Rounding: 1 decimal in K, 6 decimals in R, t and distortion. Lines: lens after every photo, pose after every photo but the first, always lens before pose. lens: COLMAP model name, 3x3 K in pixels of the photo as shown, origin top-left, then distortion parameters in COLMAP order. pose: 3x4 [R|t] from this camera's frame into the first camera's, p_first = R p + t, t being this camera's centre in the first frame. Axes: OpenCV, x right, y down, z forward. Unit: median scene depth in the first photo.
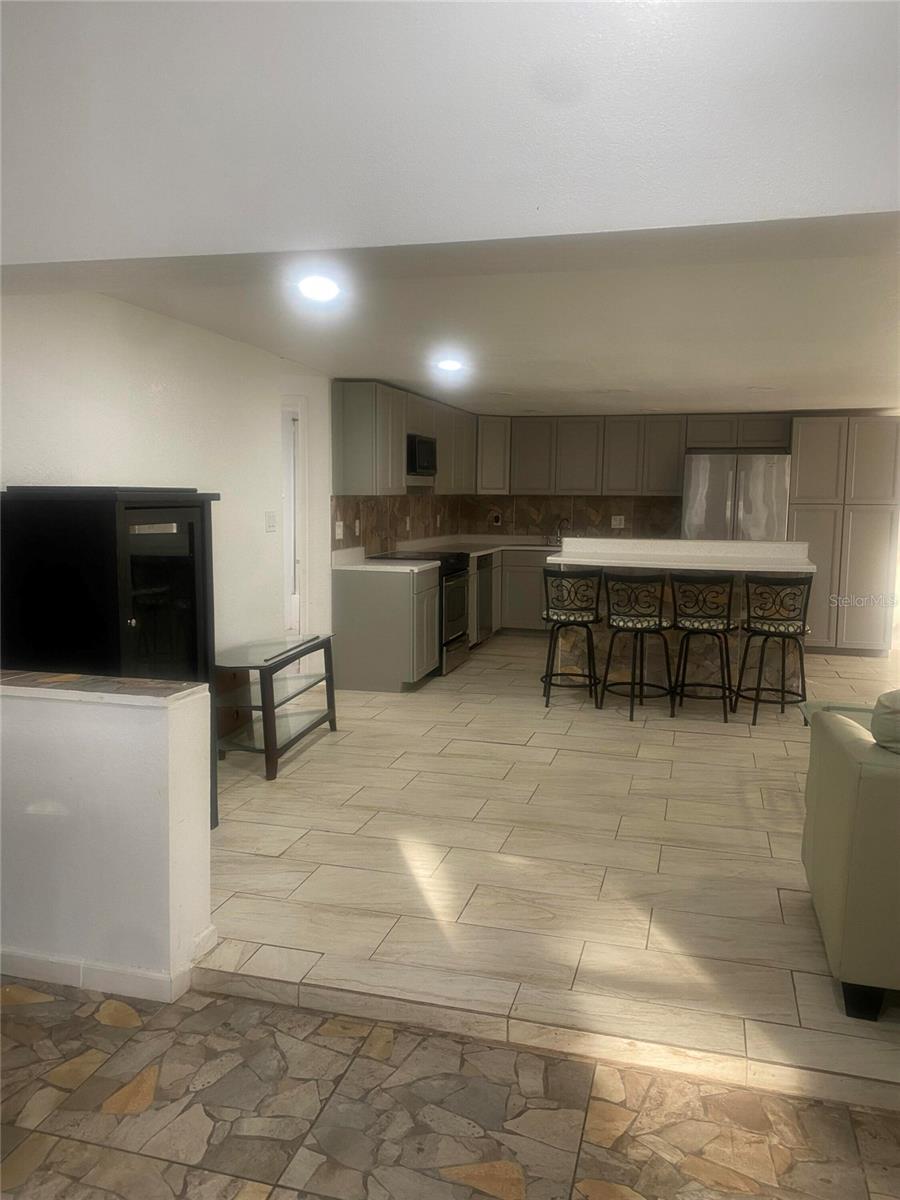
lens RADIAL K [[904.1, 0, 455.2], [0, 904.1, 600.3], [0, 0, 1]] dist [0.021315, -0.031079]
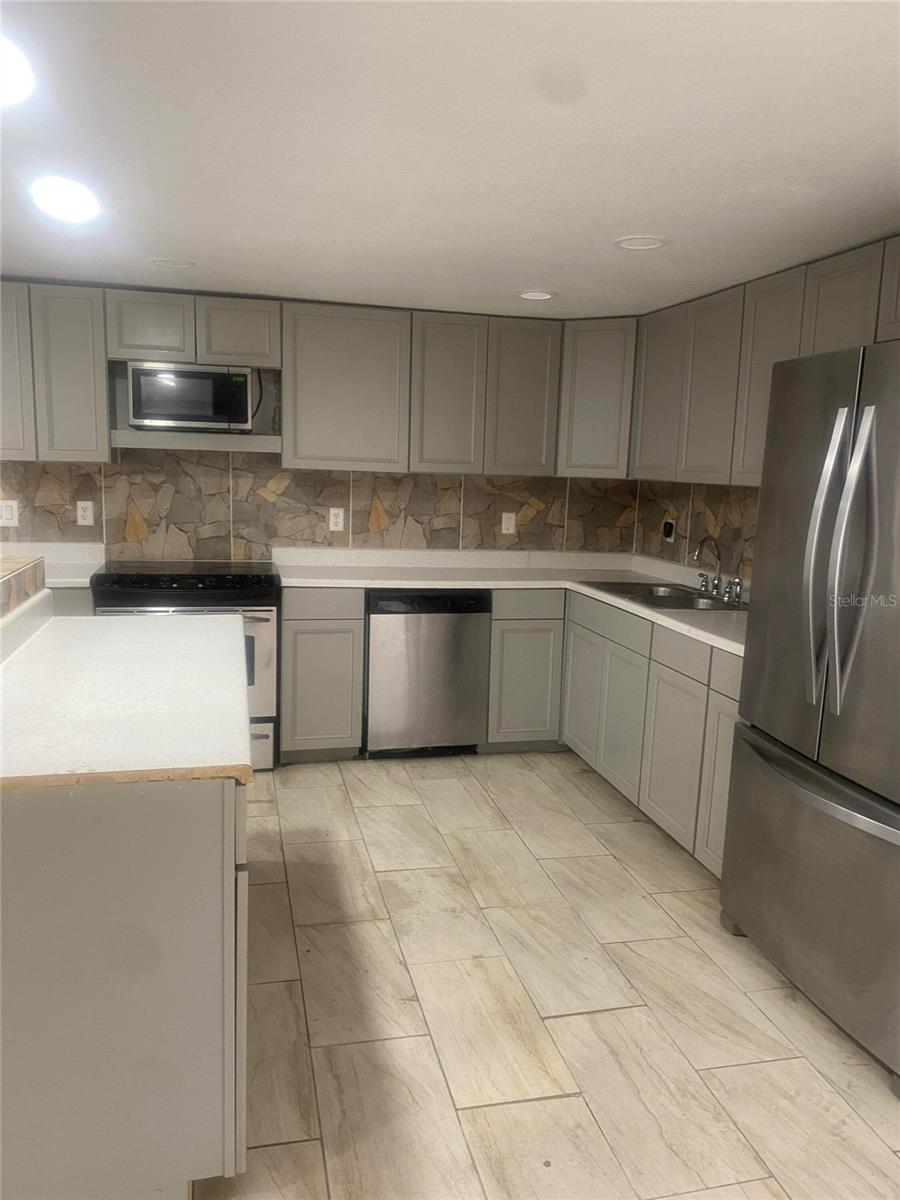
lens RADIAL K [[904.1, 0, 461.7], [0, 904.1, 604.8], [0, 0, 1]] dist [0.021315, -0.031079]
pose [[0.494909, 0.136384, -0.858175, 1.193459], [-0.131515, 0.987985, 0.081170, -0.210992], [0.858935, 0.072691, 0.506900, 1.840610]]
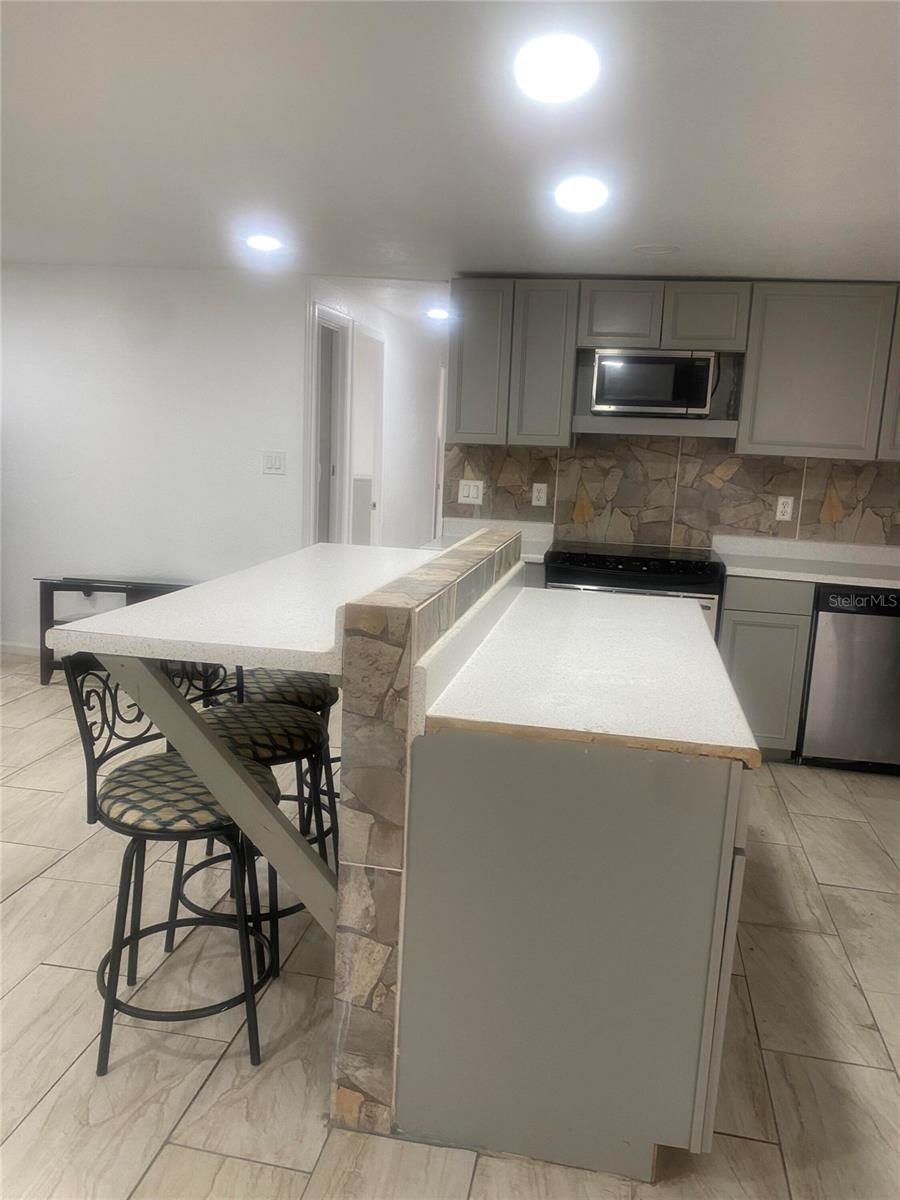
lens RADIAL K [[904.1, 0, 455.7], [0, 904.1, 605.1], [0, 0, 1]] dist [0.021315, -0.031079]
pose [[0.077009, 0.171113, -0.982237, 1.176315], [-0.161494, 0.974294, 0.157068, -0.196029], [0.983865, 0.146529, 0.102663, 1.782236]]
